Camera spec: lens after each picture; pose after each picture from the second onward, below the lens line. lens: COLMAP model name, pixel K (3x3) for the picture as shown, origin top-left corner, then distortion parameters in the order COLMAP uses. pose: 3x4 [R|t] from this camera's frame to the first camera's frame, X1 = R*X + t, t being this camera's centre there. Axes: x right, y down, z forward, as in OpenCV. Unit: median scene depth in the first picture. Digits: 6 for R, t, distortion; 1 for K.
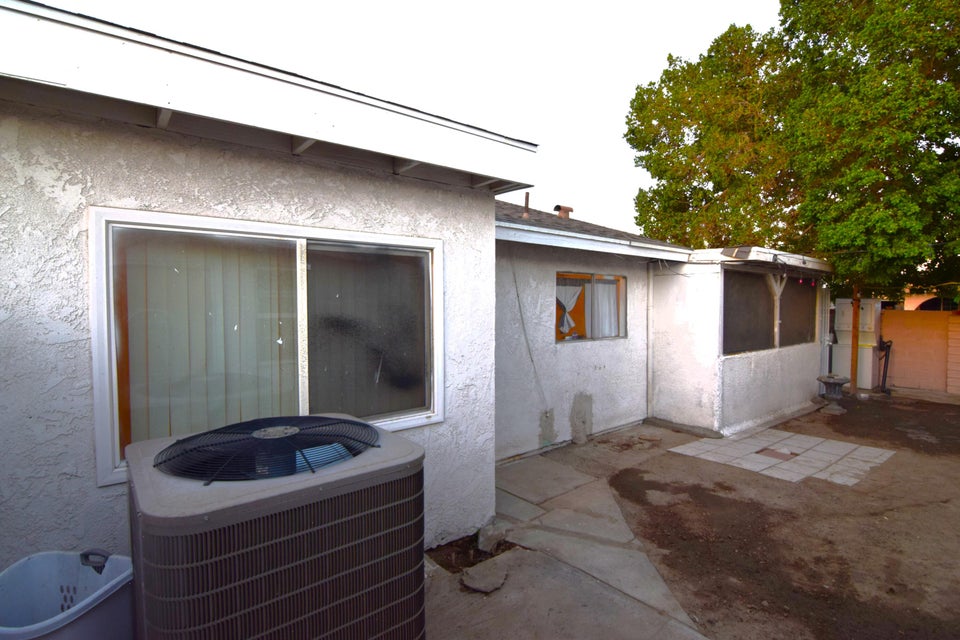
lens RADIAL K [[464.9, 0, 478.9], [0, 464.9, 312.9], [0, 0, 1]] dist [-0.005037, -0.009276]
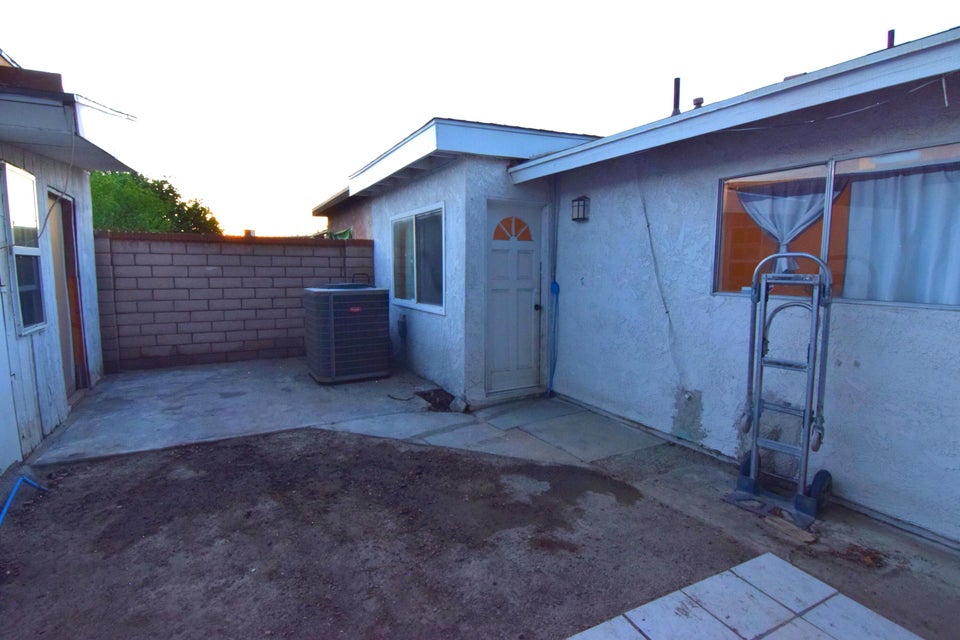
lens RADIAL K [[464.9, 0, 484.5], [0, 464.9, 320.1], [0, 0, 1]] dist [-0.005037, -0.009276]
pose [[-0.156833, 0.113983, -0.981026, 0.895721], [-0.021849, 0.992674, 0.118829, 0.033136], [0.987383, 0.040070, -0.153193, 0.835625]]
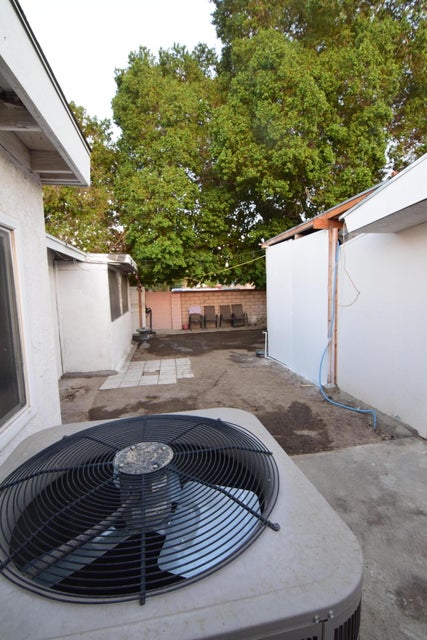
lens RADIAL K [[309.9, 0, 212.4], [0, 309.9, 316.0], [0, 0, 1]] dist [-0.005037, -0.009276]
pose [[0.479280, -0.093584, 0.872659, -0.269611], [0.045285, 0.995611, 0.081897, -0.001150], [-0.876493, 0.000267, 0.481414, 0.224023]]
